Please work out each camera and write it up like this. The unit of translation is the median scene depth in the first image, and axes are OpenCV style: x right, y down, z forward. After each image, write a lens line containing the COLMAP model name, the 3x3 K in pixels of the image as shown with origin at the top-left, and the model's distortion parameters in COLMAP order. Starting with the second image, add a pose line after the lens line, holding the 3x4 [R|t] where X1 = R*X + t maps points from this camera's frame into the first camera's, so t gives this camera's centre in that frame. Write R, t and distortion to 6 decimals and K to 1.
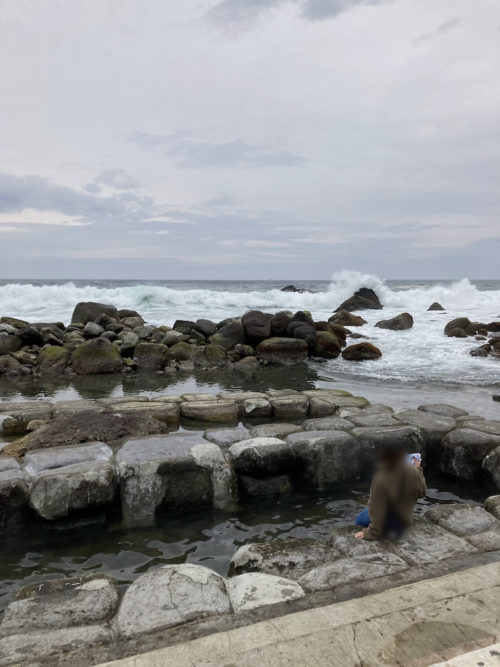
lens RADIAL K [[558.3, 0, 251.3], [0, 558.3, 333.6], [0, 0, 1]] dist [-0.000641, 0.005113]
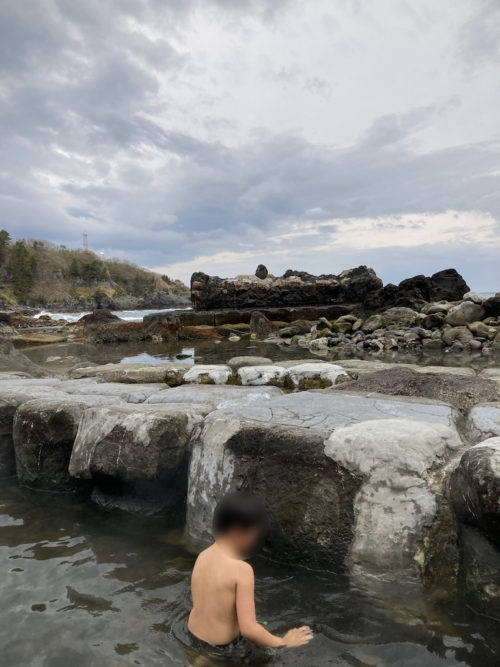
lens RADIAL K [[558.3, 0, 223.3], [0, 558.3, 345.2], [0, 0, 1]] dist [-0.000641, 0.005113]
pose [[0.532235, 0.056753, -0.844693, 0.186468], [-0.050346, 0.998106, 0.035337, 0.149184], [0.845099, 0.023719, 0.534084, 0.729830]]
